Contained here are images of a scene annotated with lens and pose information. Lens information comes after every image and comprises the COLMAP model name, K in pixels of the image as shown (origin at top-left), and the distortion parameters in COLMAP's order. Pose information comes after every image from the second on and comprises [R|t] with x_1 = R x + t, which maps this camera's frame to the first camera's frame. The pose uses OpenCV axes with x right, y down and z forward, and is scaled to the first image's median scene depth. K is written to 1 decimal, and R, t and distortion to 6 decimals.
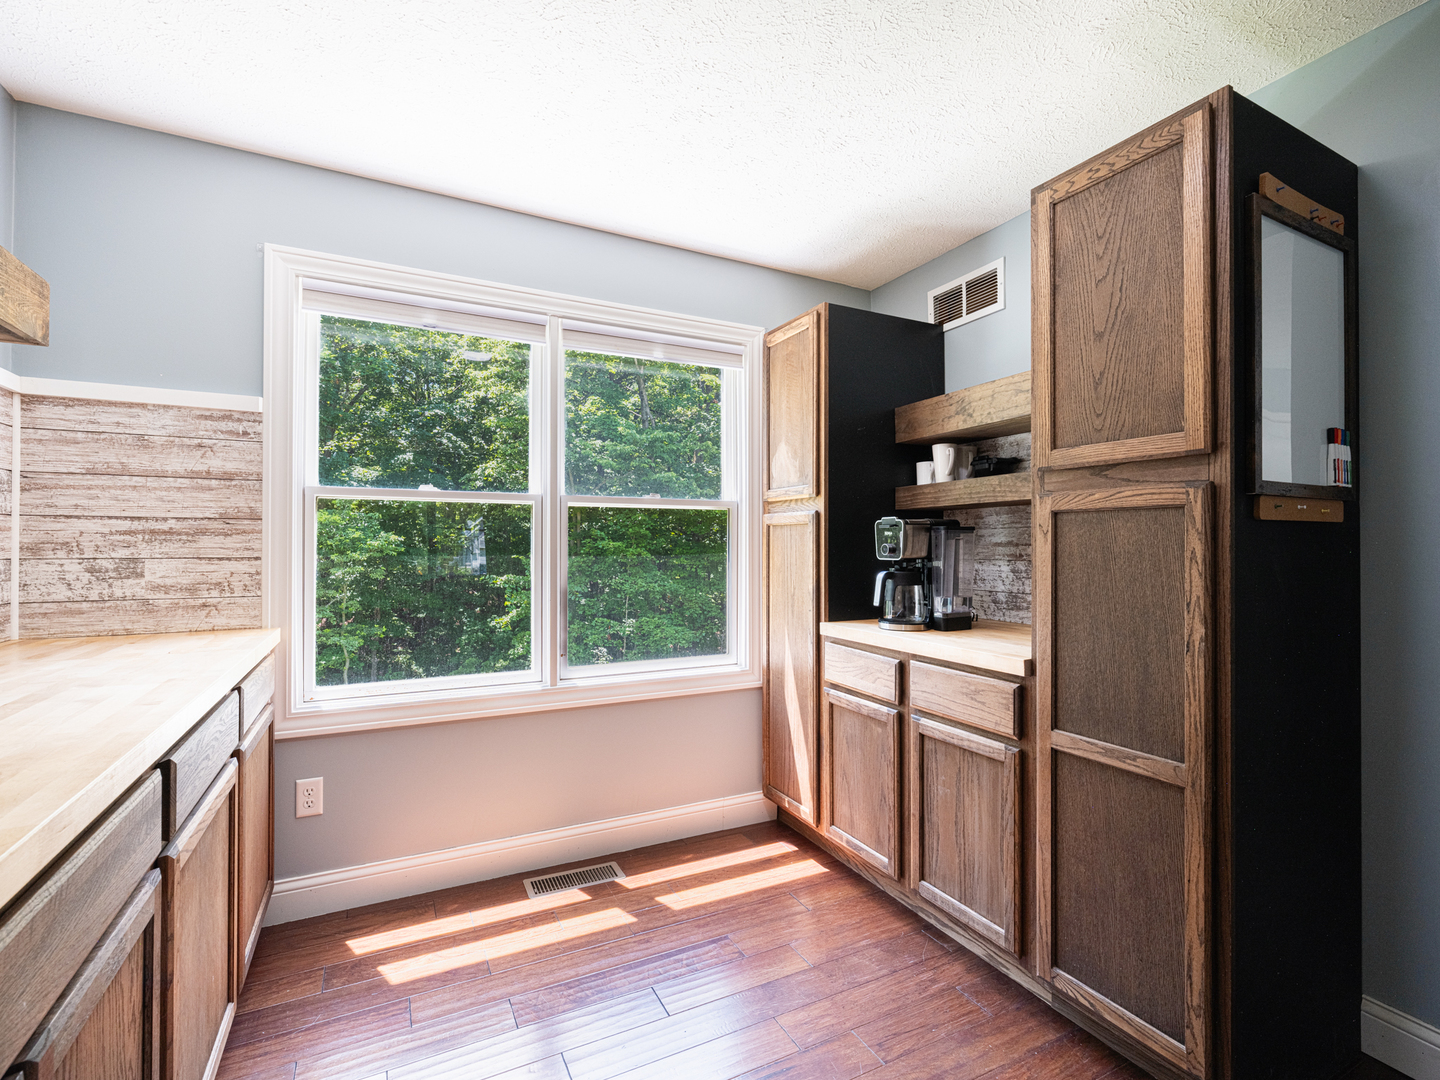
lens RADIAL K [[668.3, 0, 713.7], [0, 668.3, 540.3], [0, 0, 1]] dist [-0.006213, 0.000923]
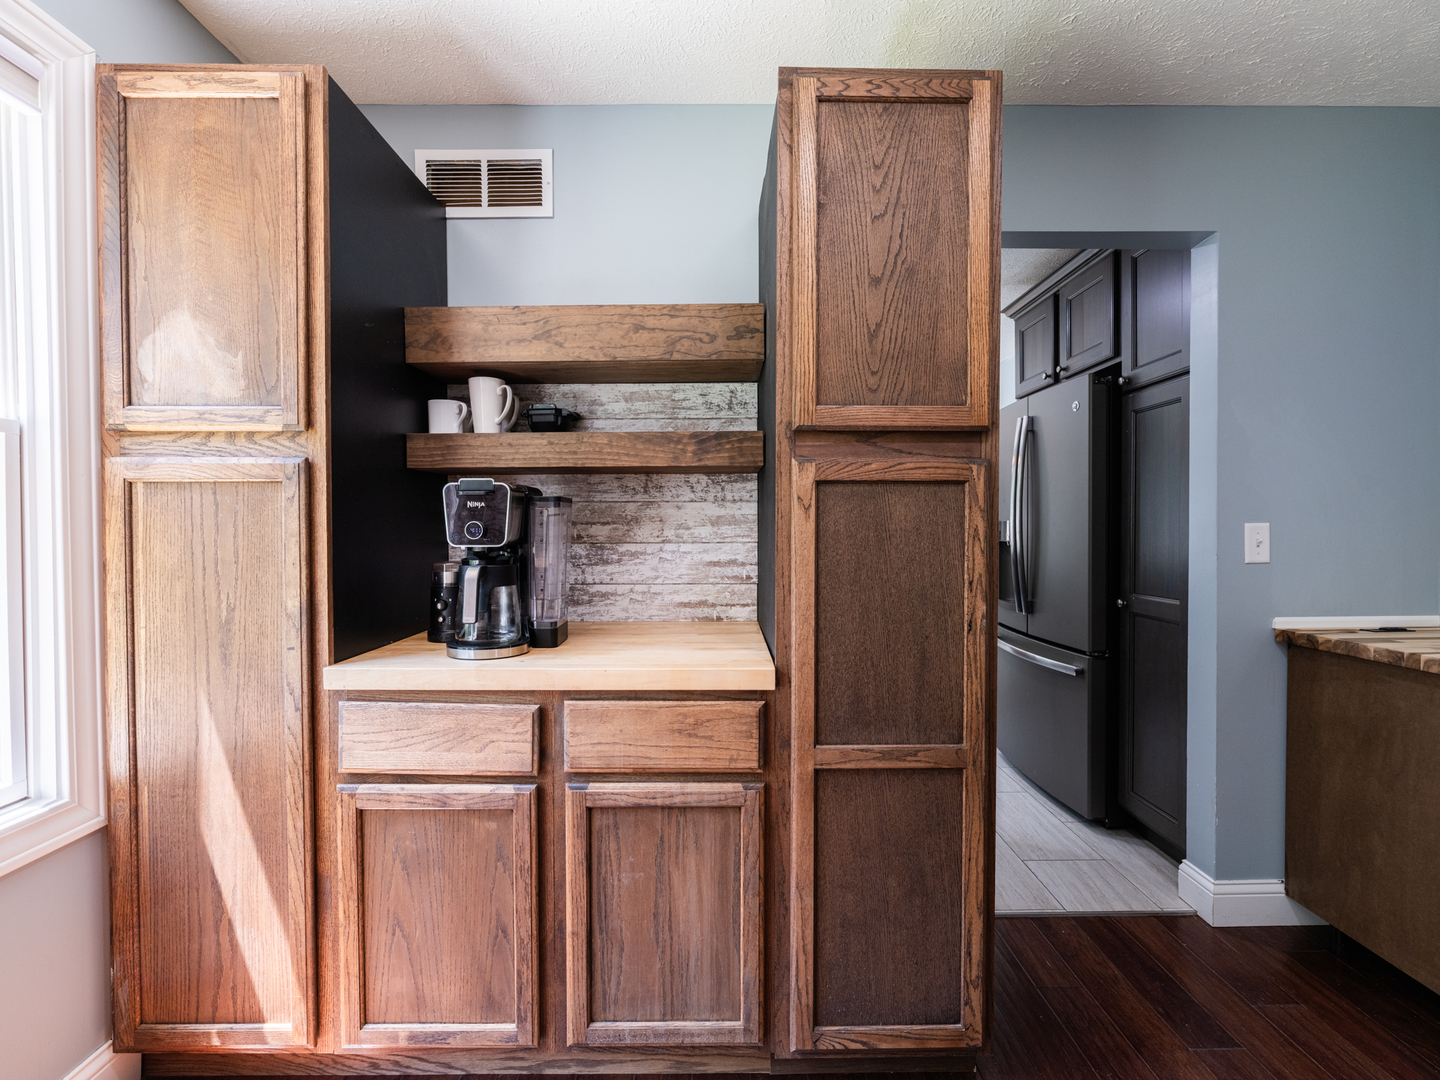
lens RADIAL K [[668.3, 0, 713.7], [0, 668.3, 540.3], [0, 0, 1]] dist [-0.006213, 0.000923]
pose [[0.438165, -0.019506, 0.898683, -0.249111], [-0.004872, 0.999698, 0.024074, 0.008688], [-0.898881, -0.014927, 0.437938, 0.666418]]
